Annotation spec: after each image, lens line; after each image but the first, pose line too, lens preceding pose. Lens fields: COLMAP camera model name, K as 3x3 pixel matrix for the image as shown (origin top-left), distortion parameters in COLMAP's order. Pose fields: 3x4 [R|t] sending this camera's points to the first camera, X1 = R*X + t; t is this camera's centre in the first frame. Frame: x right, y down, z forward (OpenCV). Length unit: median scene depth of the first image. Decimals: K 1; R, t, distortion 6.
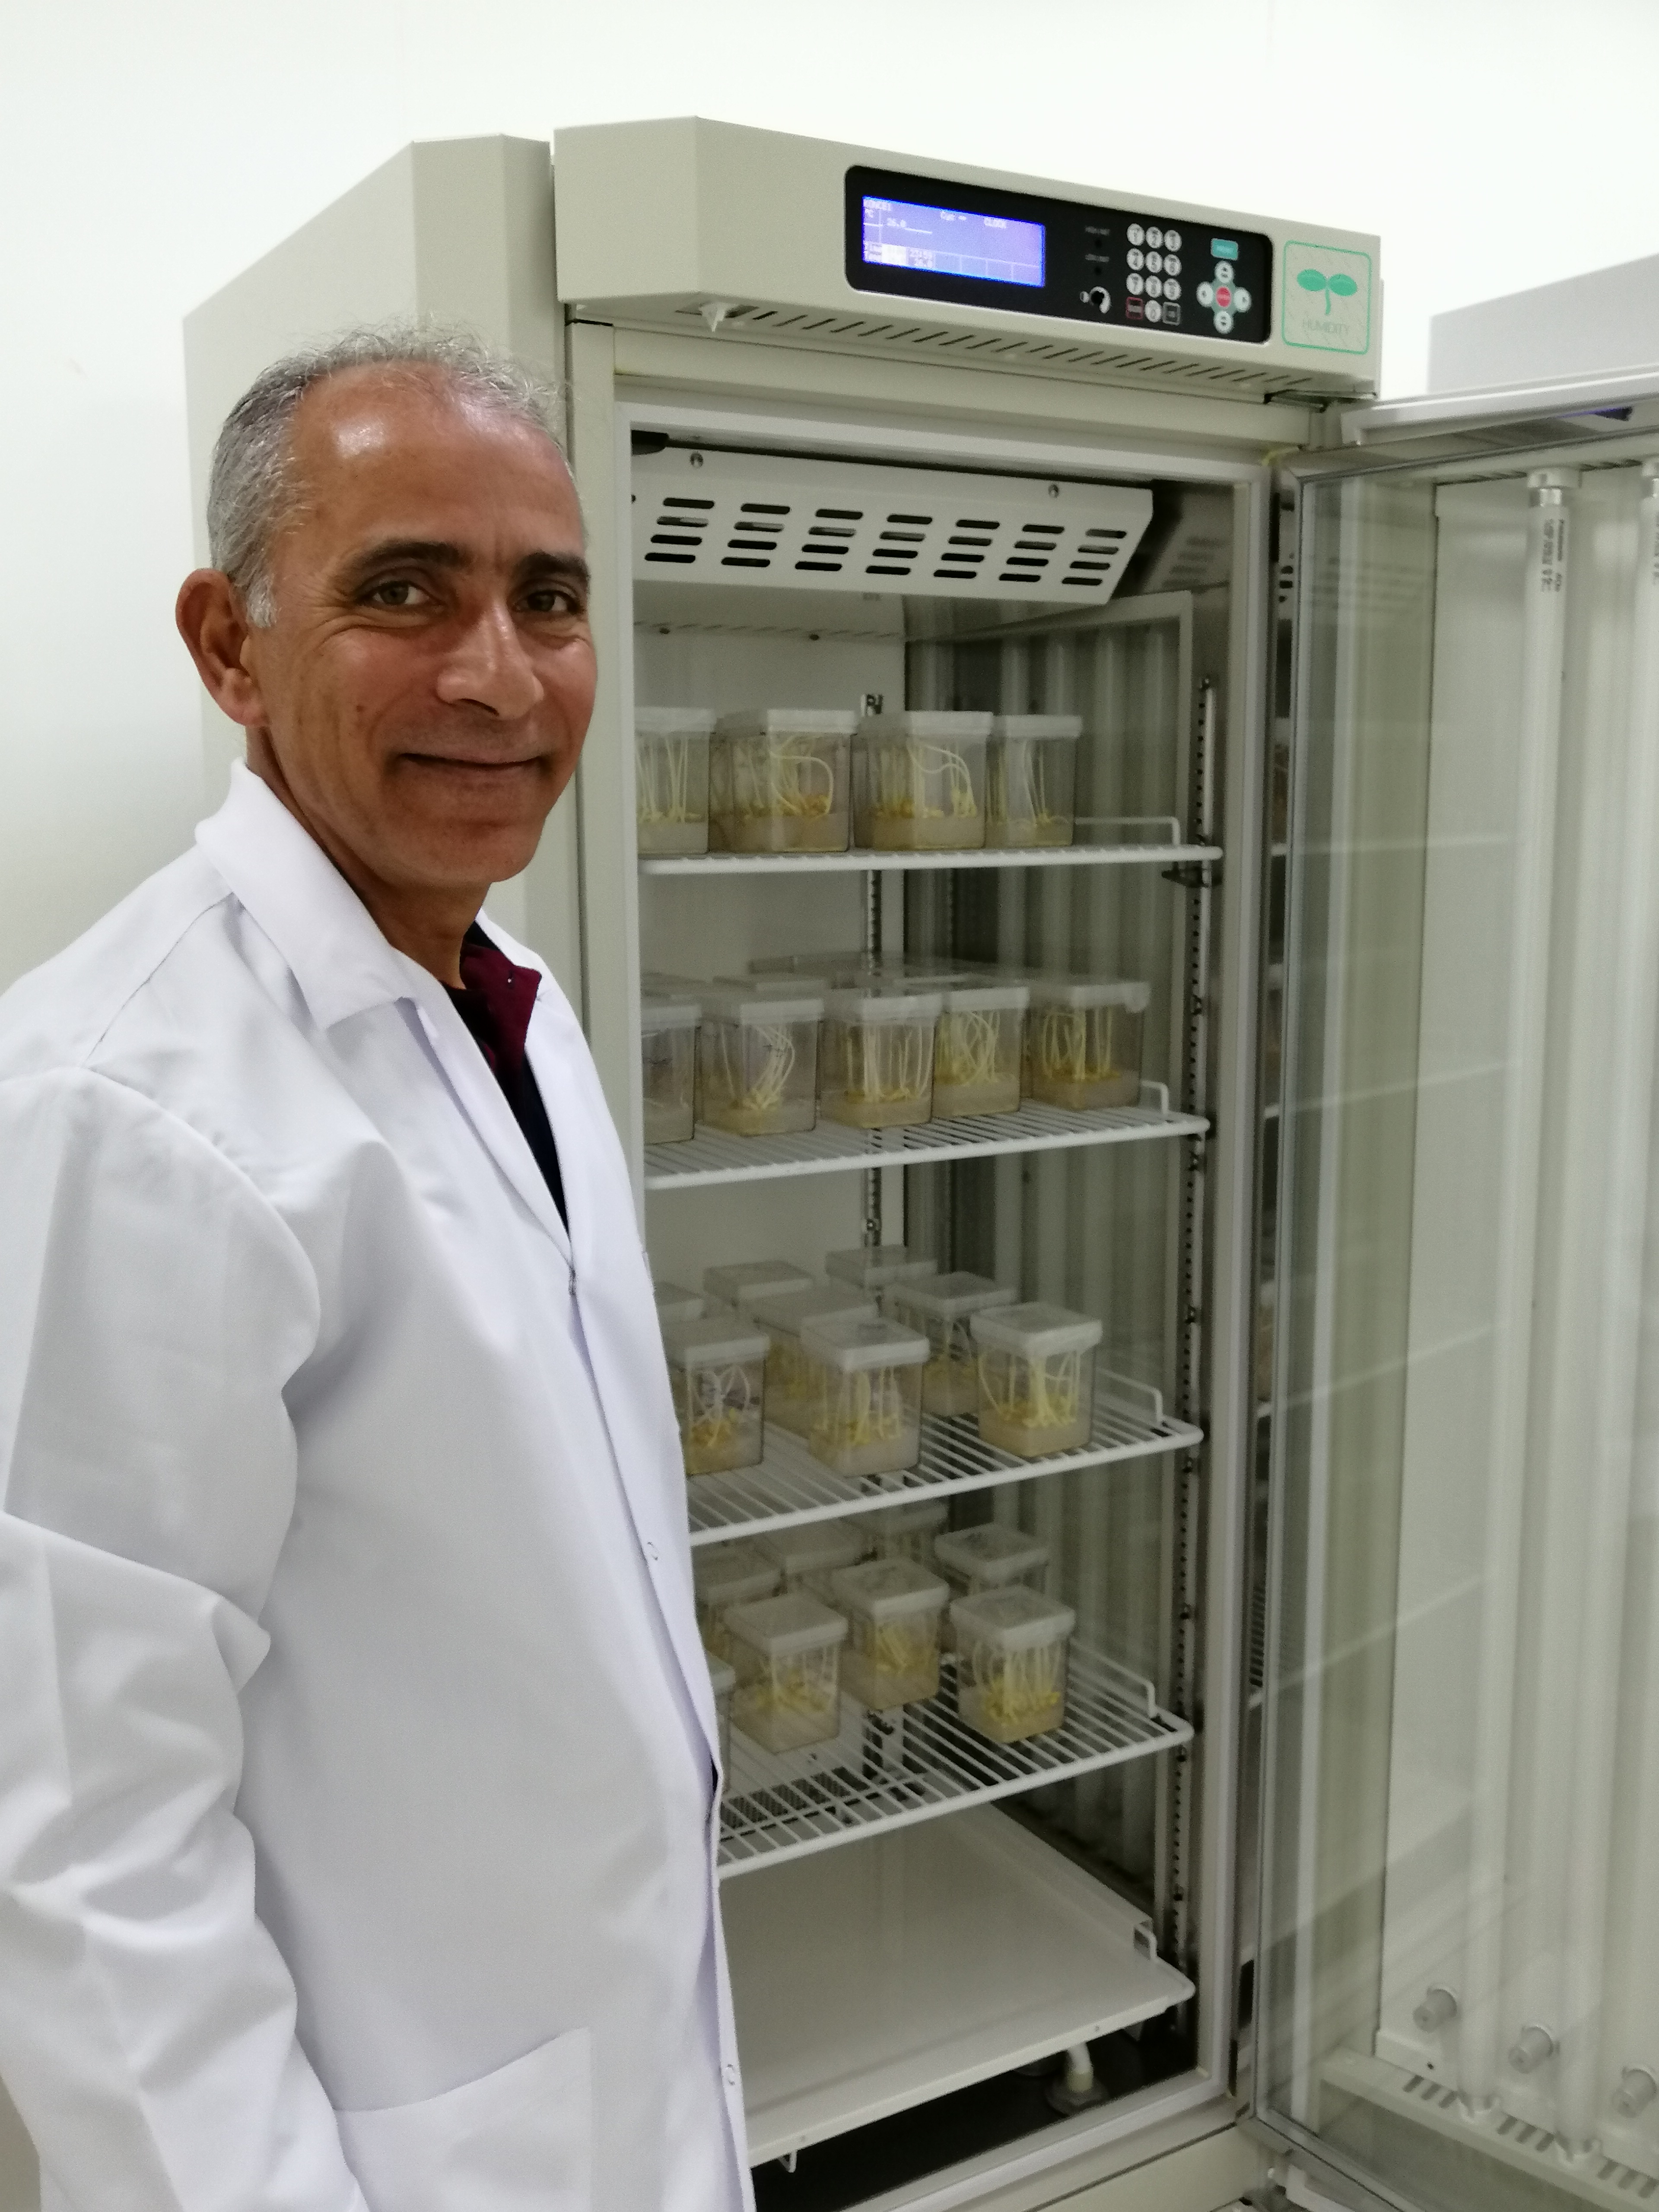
lens RADIAL K [[2093.2, 0, 830.5], [0, 2093.2, 1110.5], [0, 0, 1]] dist [-0.006086, 0.000000]
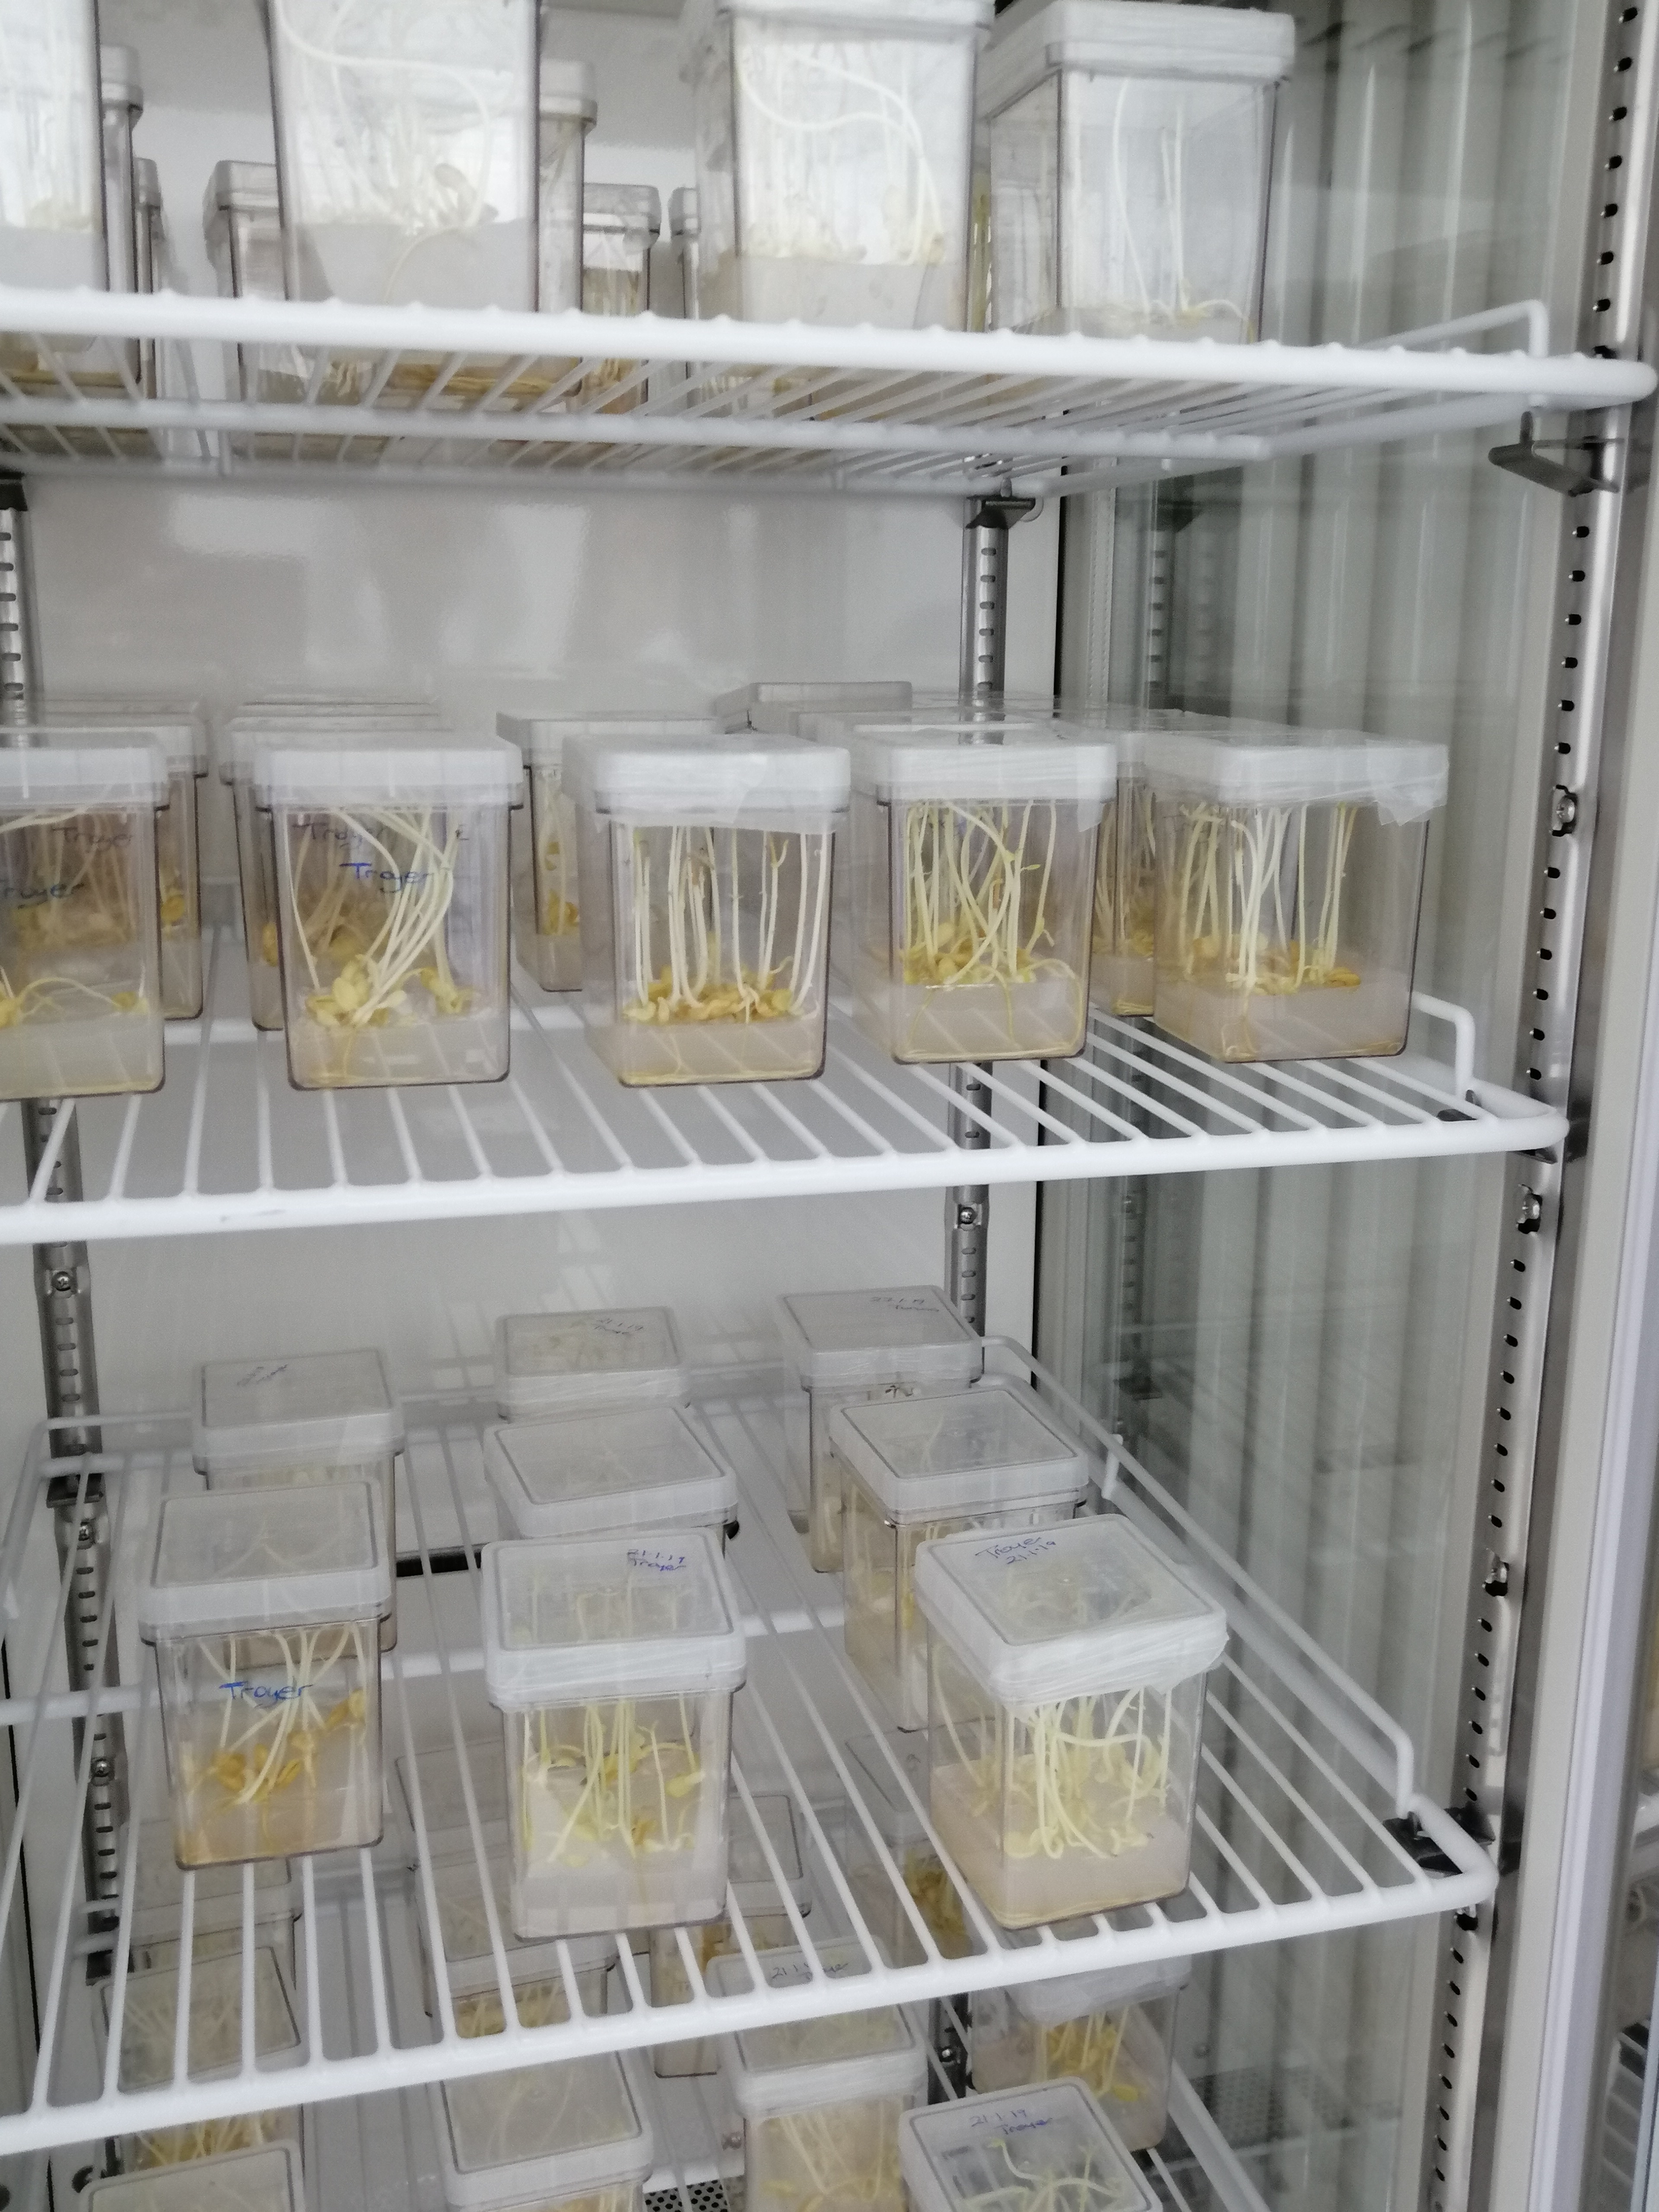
lens RADIAL K [[2093.2, 0, 832.5], [0, 2093.2, 1098.0], [0, 0, 1]] dist [-0.006086, 0.000000]
pose [[0.967378, 0.071120, -0.243151, 0.141867], [-0.049487, 0.994346, 0.093953, -0.027414], [0.248458, -0.078855, 0.965428, 0.592582]]
